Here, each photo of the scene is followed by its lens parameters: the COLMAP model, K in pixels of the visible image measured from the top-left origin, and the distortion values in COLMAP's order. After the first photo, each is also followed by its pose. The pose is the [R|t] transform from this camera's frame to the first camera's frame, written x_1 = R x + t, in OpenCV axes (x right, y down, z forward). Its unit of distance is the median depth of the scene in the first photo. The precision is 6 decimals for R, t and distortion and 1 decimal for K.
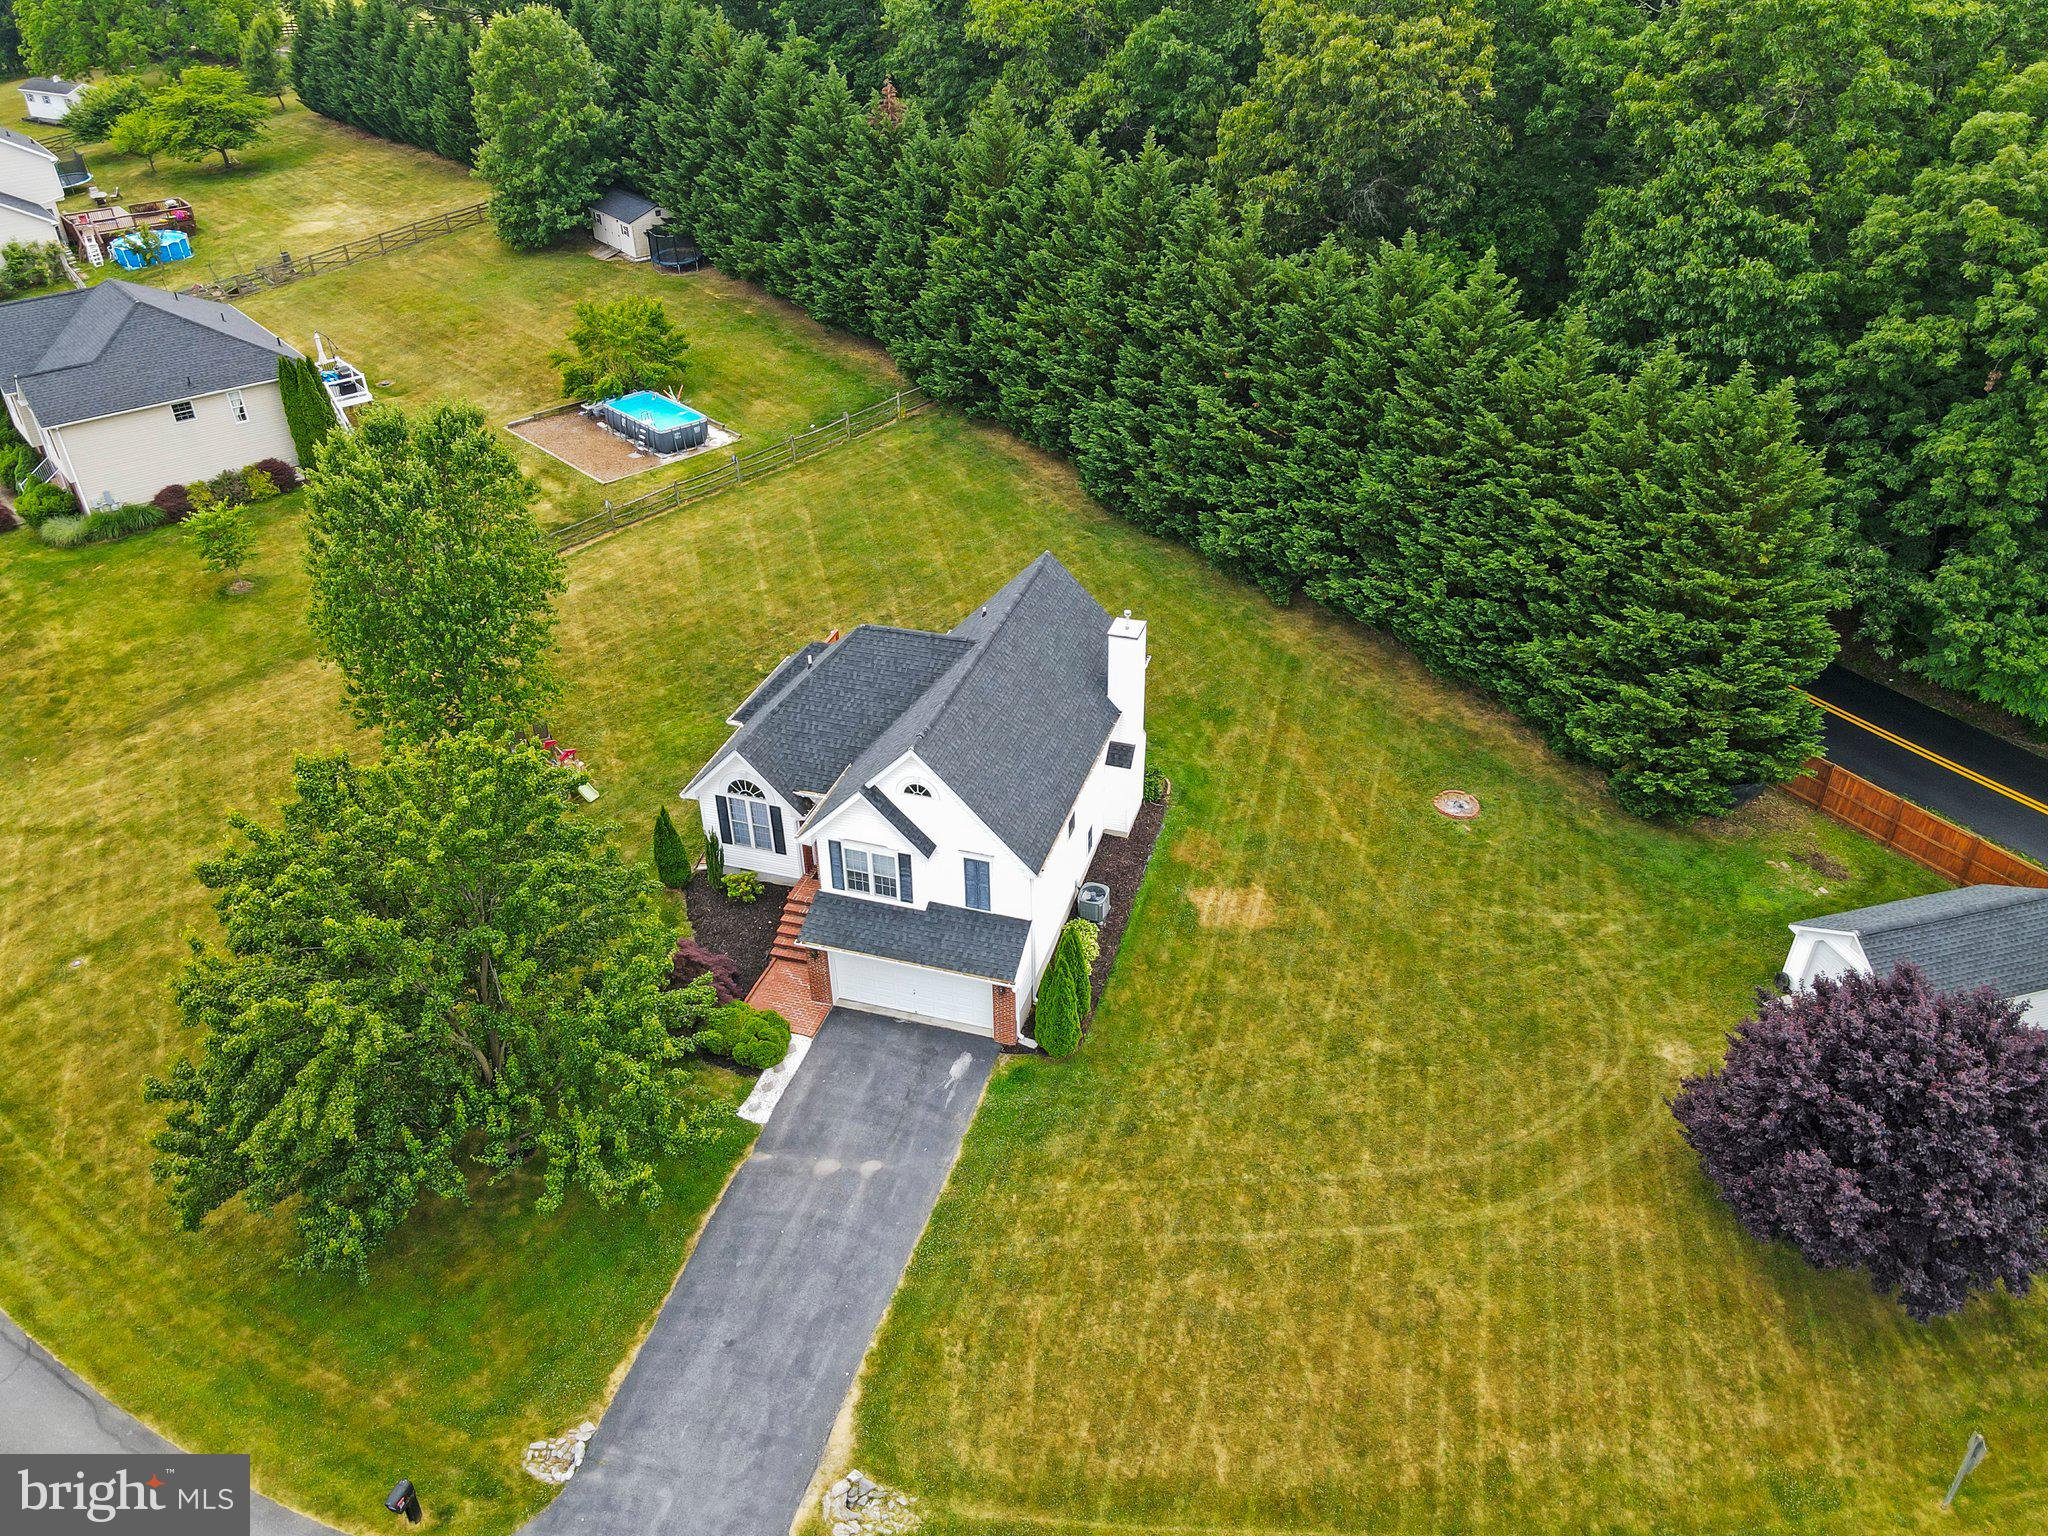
lens RADIAL K [[1507.3, 0, 1024.9], [0, 1507.3, 751.7], [0, 0, 1]] dist [-0.001402, 0.038151]
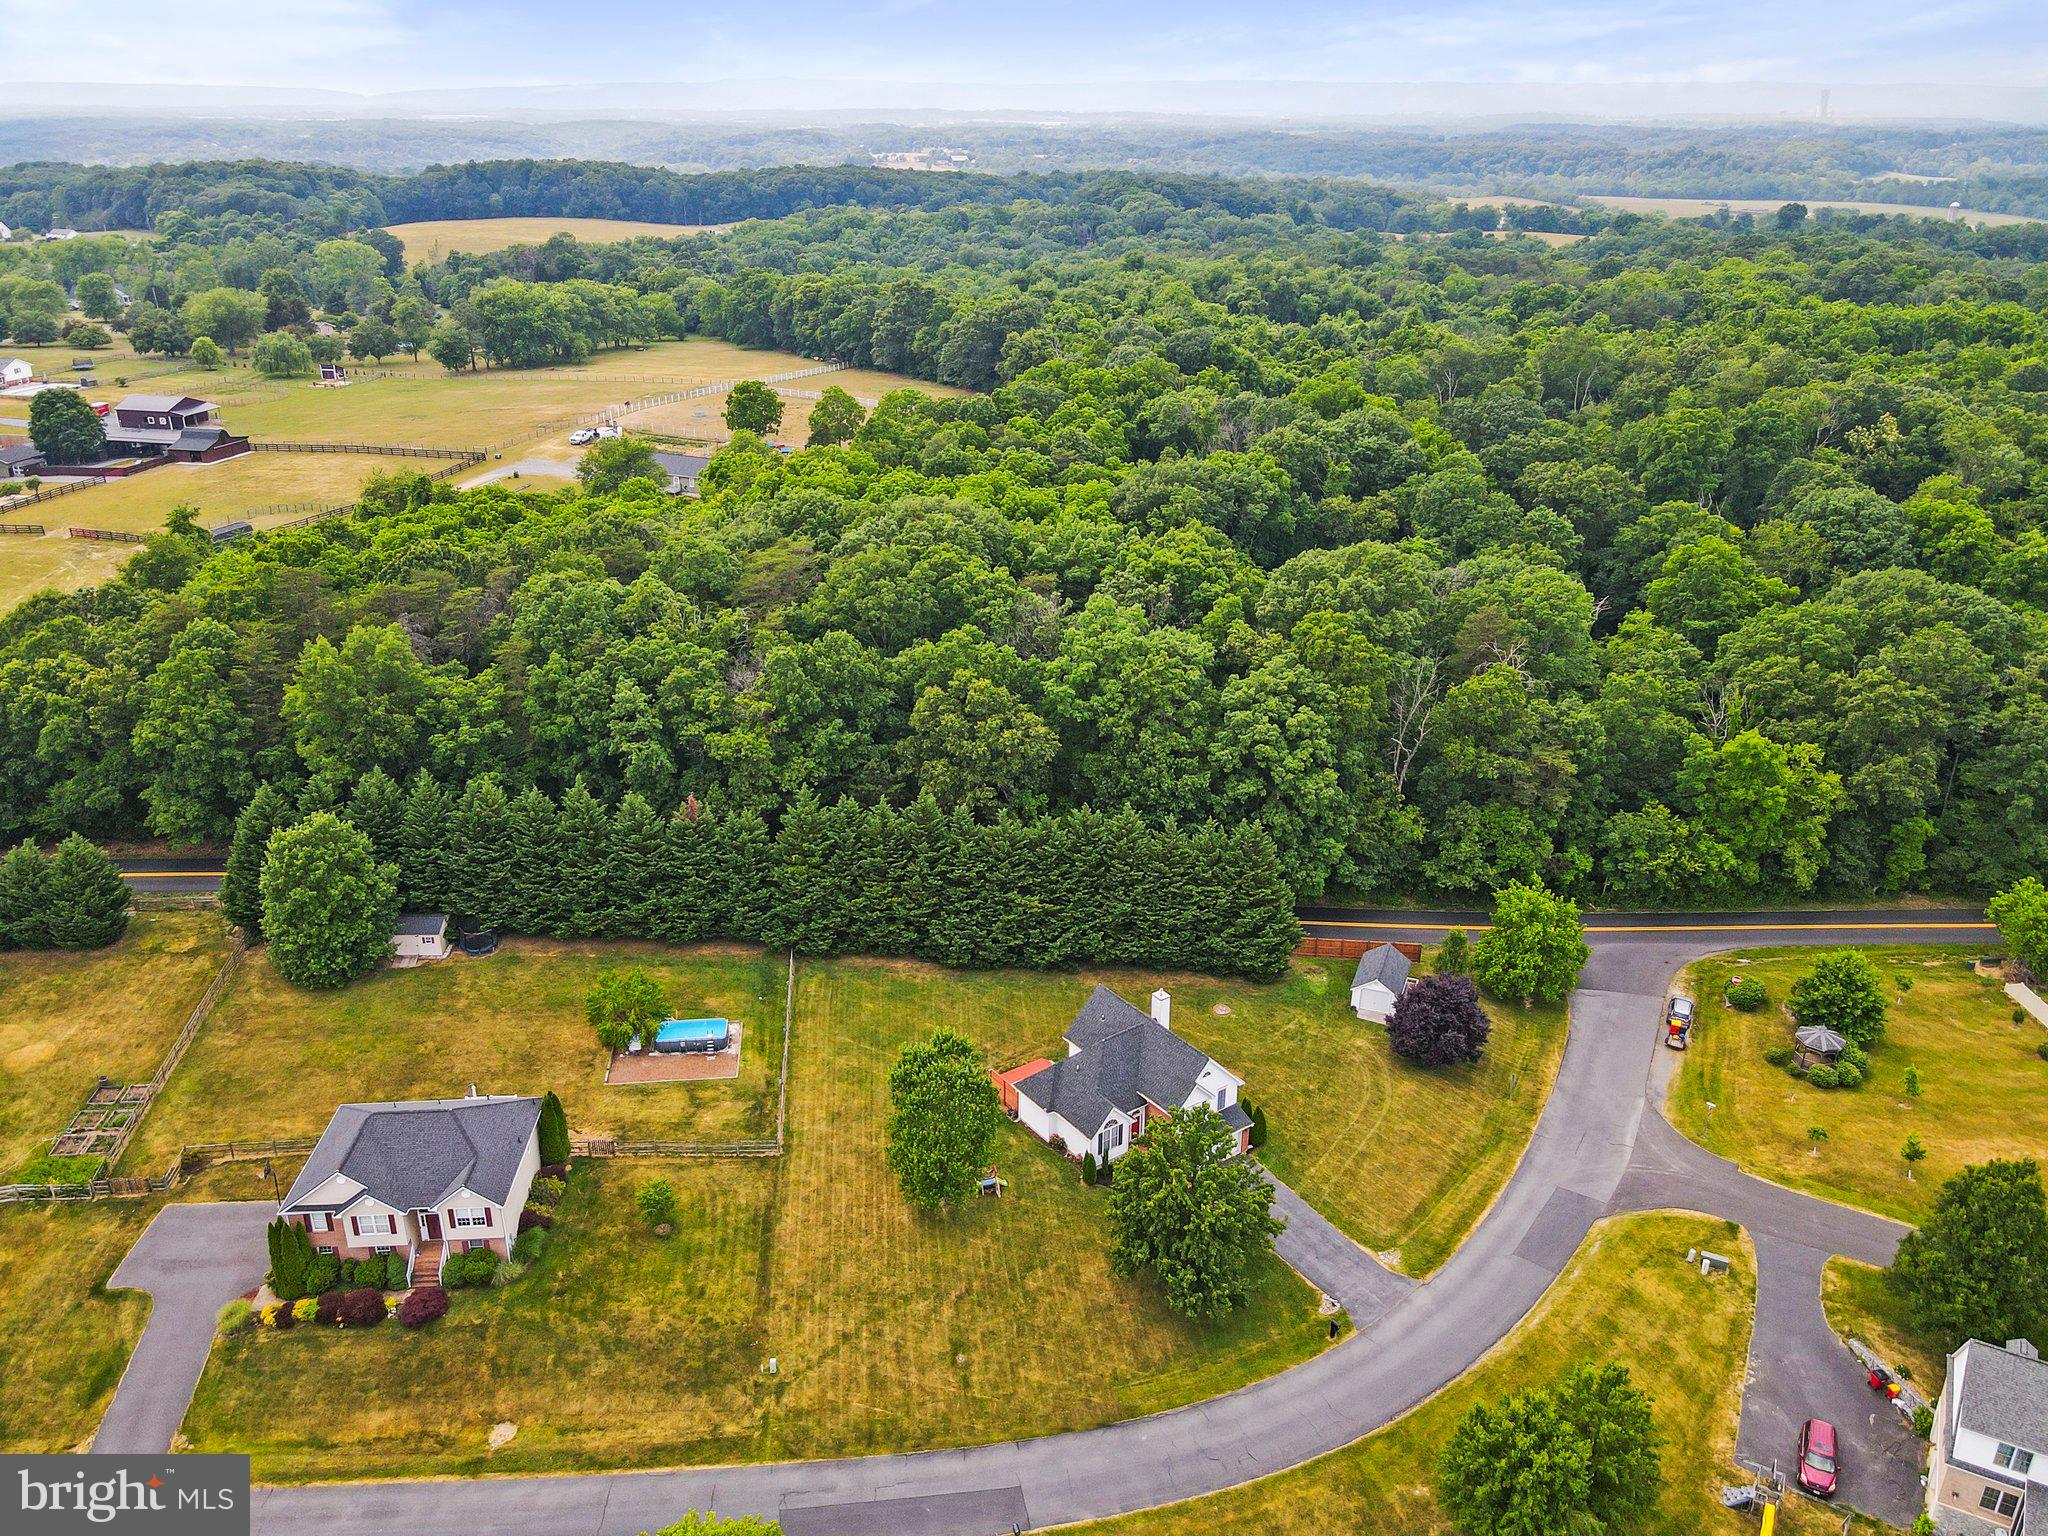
lens RADIAL K [[1549.9, 0, 1027.0], [0, 1549.9, 753.3], [0, 0, 1]] dist [-0.005482, 0.051693]
pose [[0.594511, -0.295431, 0.747848, -1.745152], [0.426338, 0.904378, 0.018344, -0.547648], [-0.681757, 0.307931, 0.663616, -0.630041]]
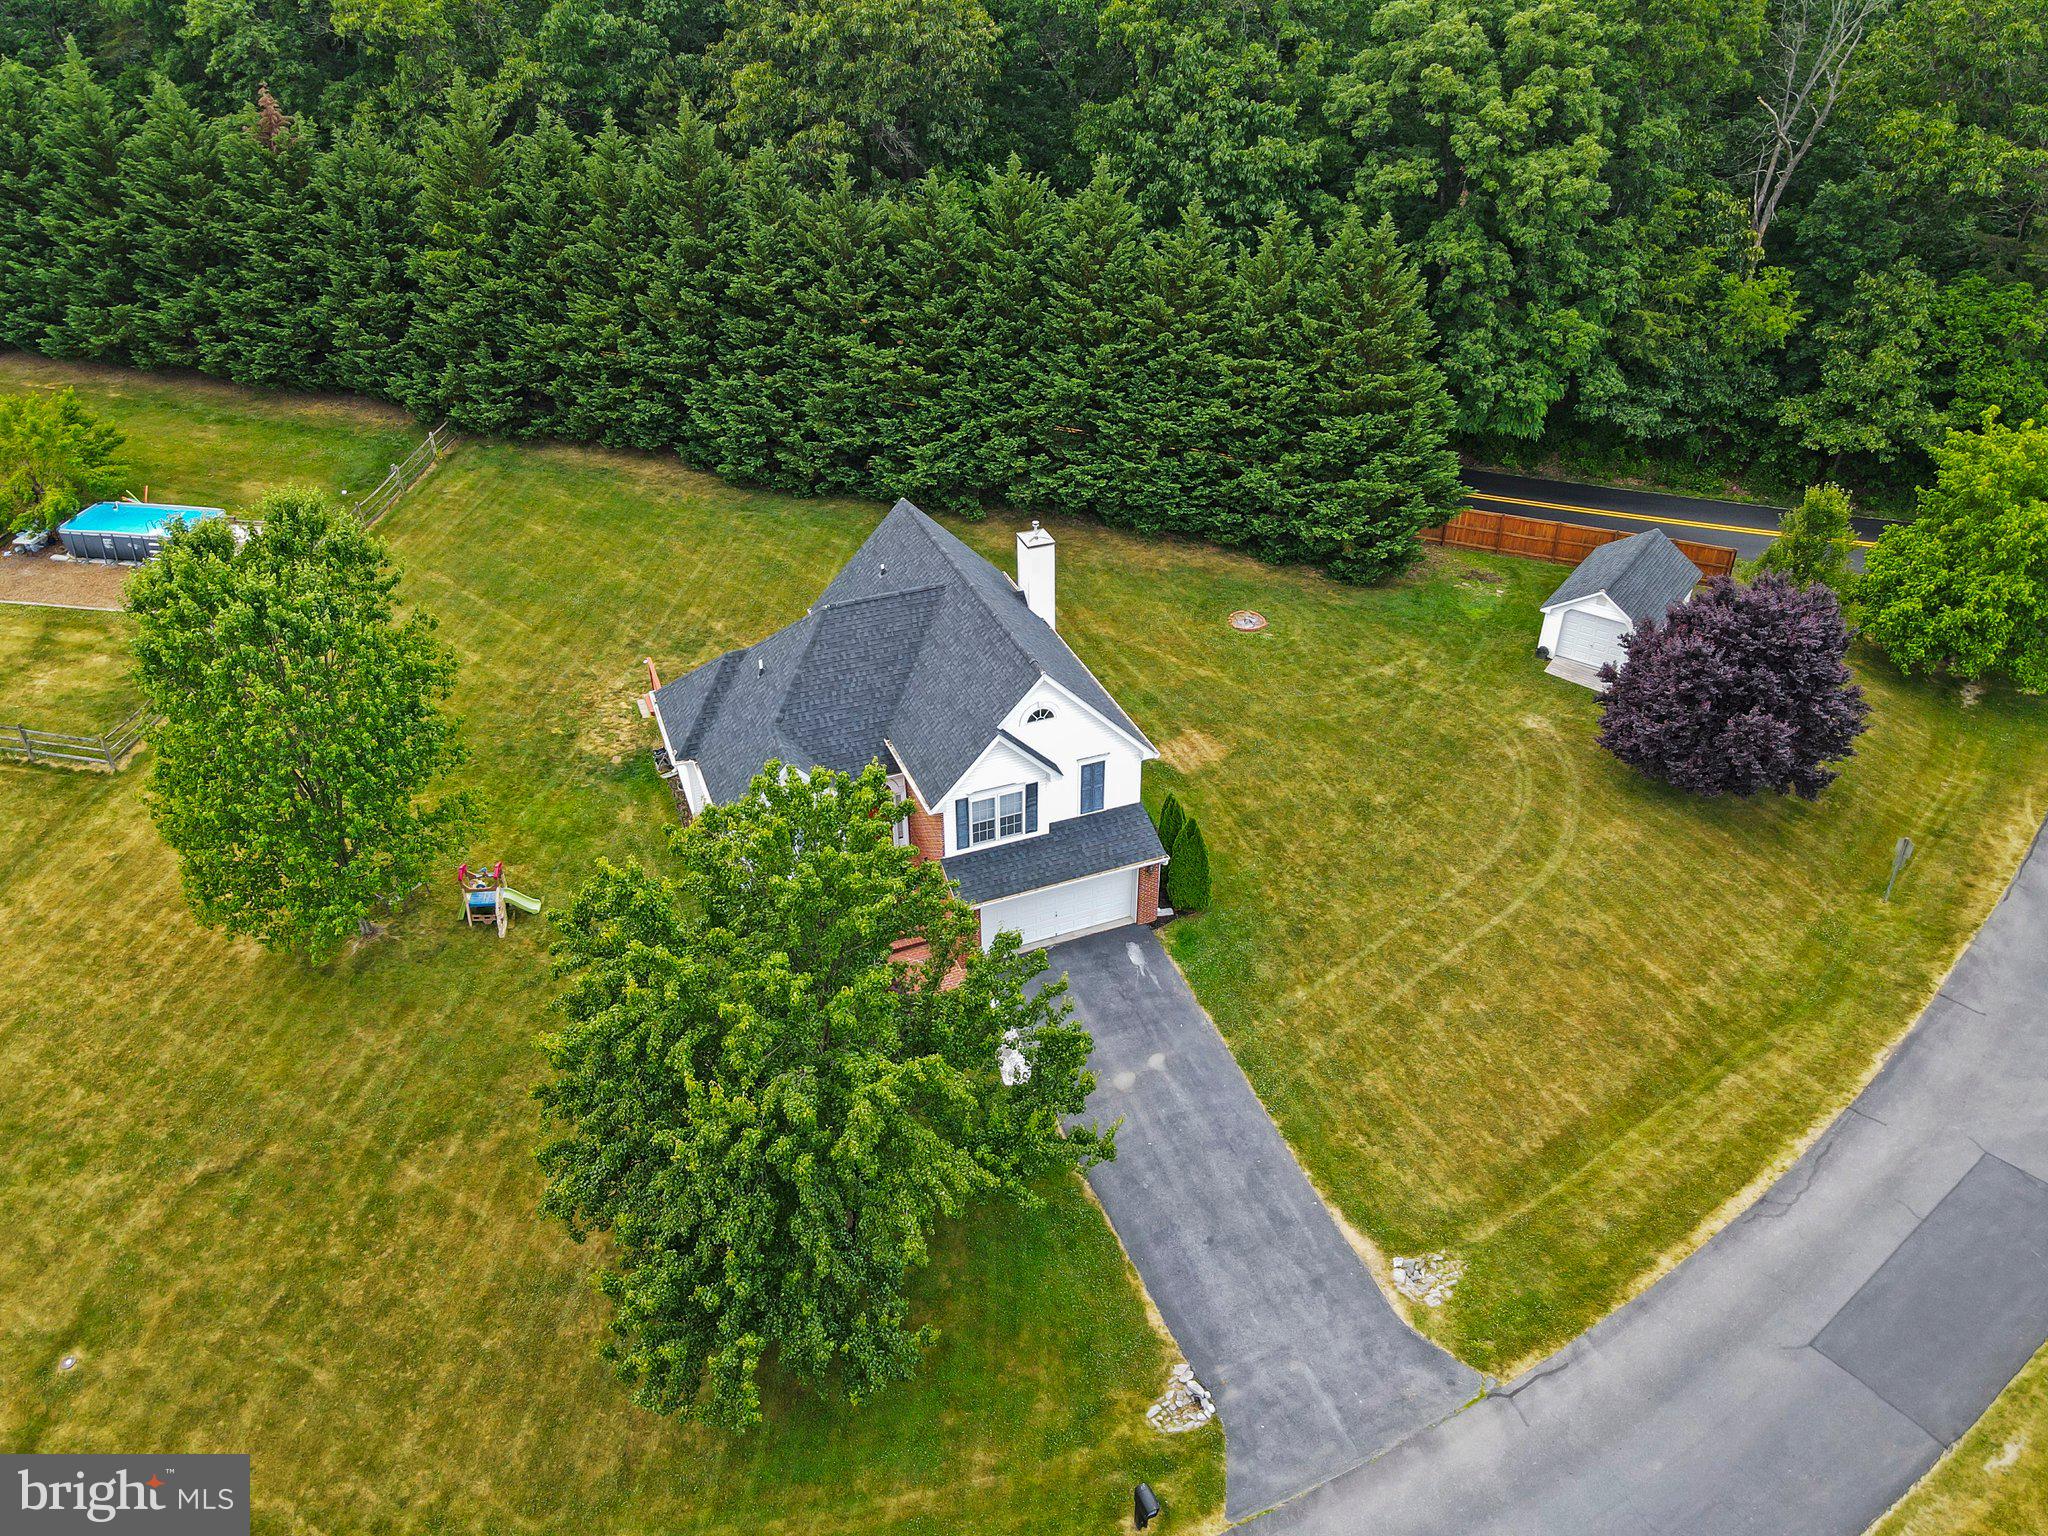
lens RADIAL K [[1507.6, 0, 1024.8], [0, 1507.6, 749.2], [0, 0, 1]] dist [0.012276, 0.014100]
pose [[0.779363, -0.336748, 0.528388, -0.515089], [0.337542, 0.936118, 0.098730, -0.047310], [-0.527881, 0.101407, 0.843243, 0.115505]]
